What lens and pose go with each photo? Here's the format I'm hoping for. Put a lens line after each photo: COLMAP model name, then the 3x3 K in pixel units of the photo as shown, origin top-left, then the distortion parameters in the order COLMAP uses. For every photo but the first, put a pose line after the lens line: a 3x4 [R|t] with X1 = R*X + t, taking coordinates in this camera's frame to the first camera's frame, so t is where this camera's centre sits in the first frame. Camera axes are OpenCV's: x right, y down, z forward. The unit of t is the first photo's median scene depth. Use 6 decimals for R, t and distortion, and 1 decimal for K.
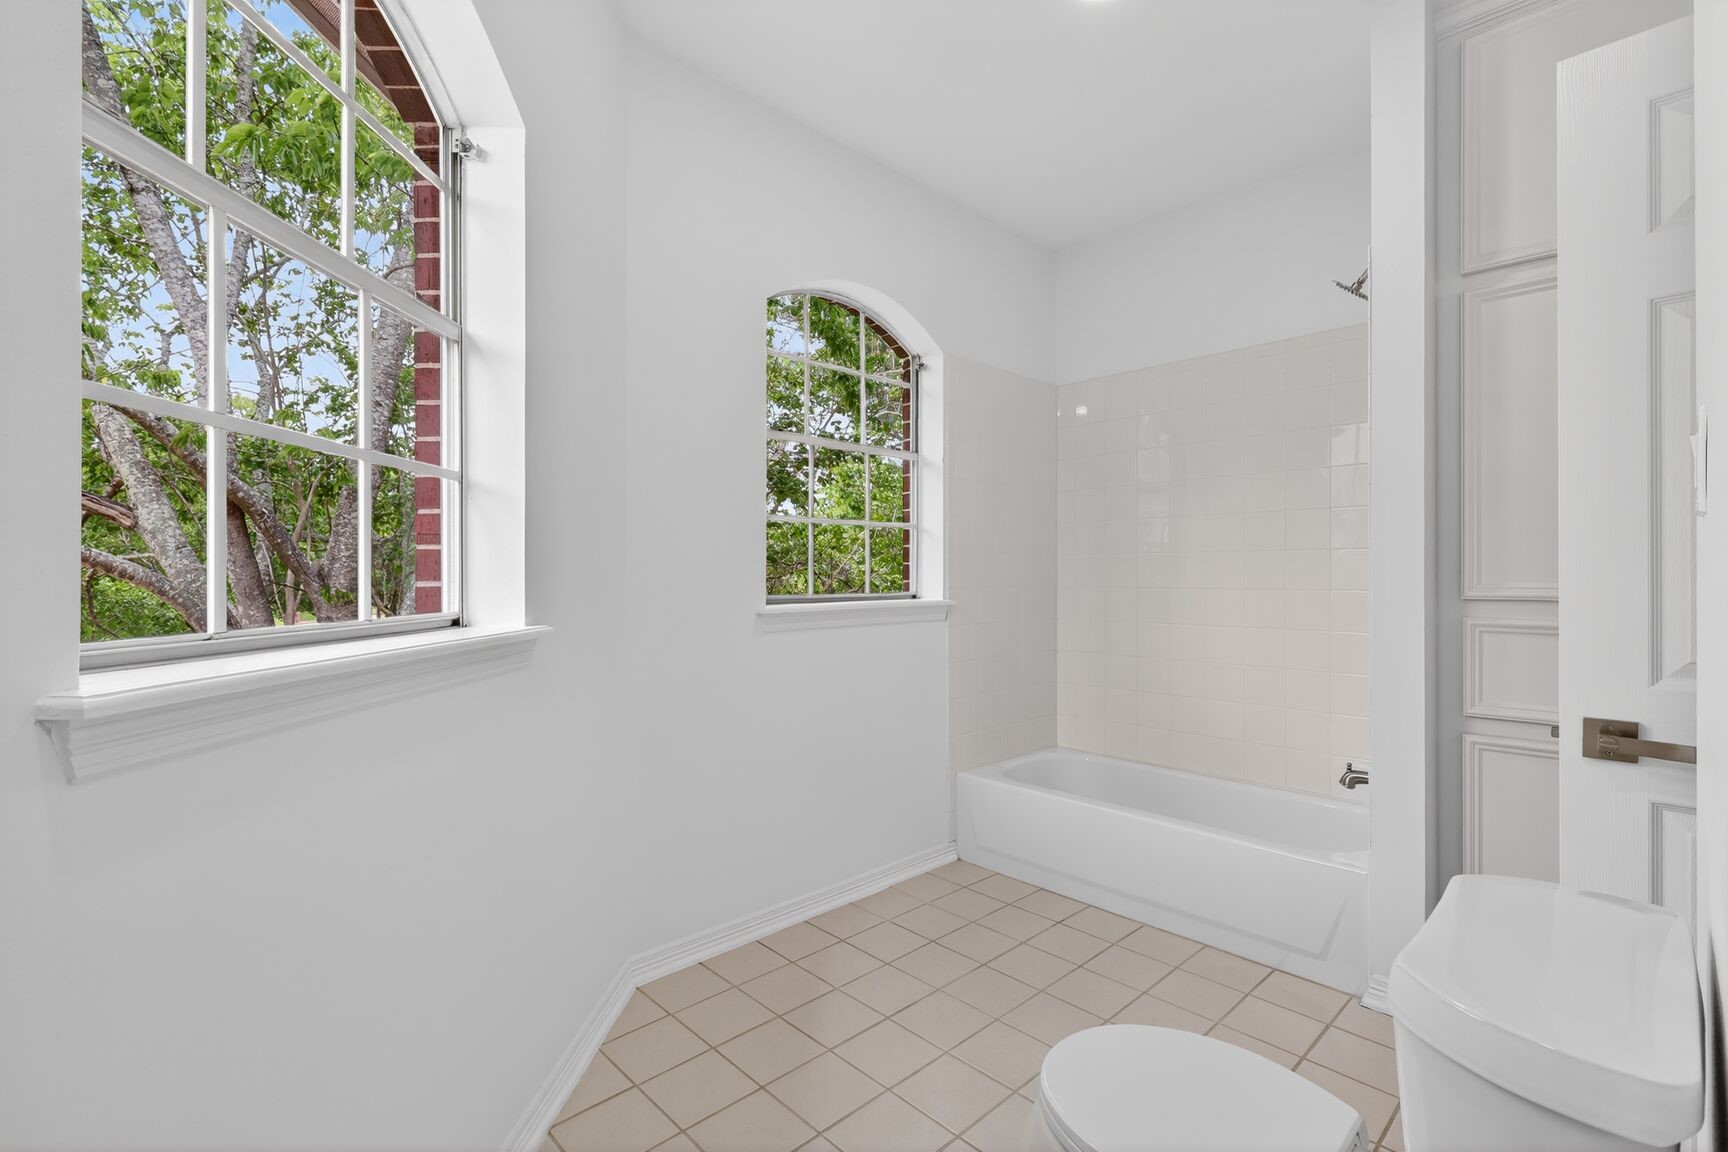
lens RADIAL K [[798.9, 0, 874.6], [0, 798.9, 570.5], [0, 0, 1]] dist [0.001239, 0.000152]
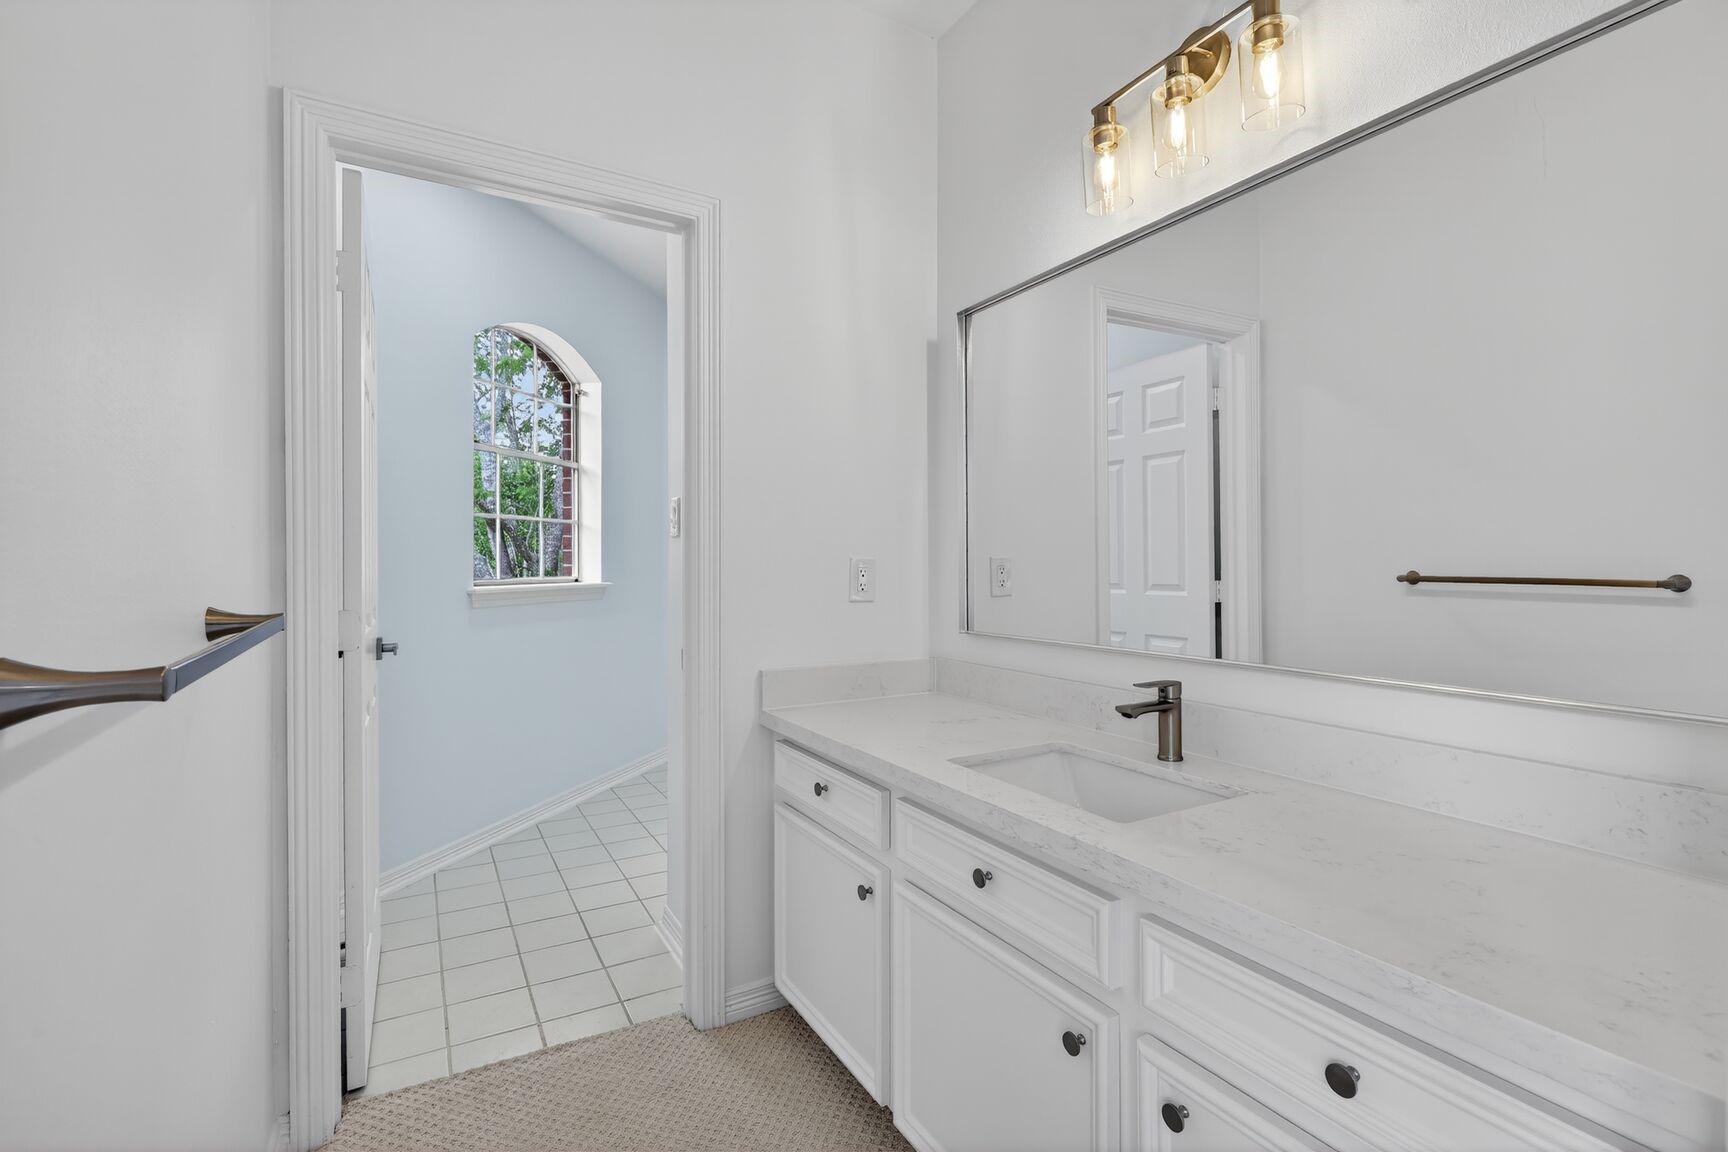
lens RADIAL K [[798.9, 0, 874.6], [0, 798.9, 570.5], [0, 0, 1]] dist [0.001239, 0.000152]
pose [[0.863378, 0.006208, 0.504519, -0.978832], [-0.013699, 0.999844, 0.011140, -0.006940], [-0.504372, -0.016530, 0.863329, -1.655208]]
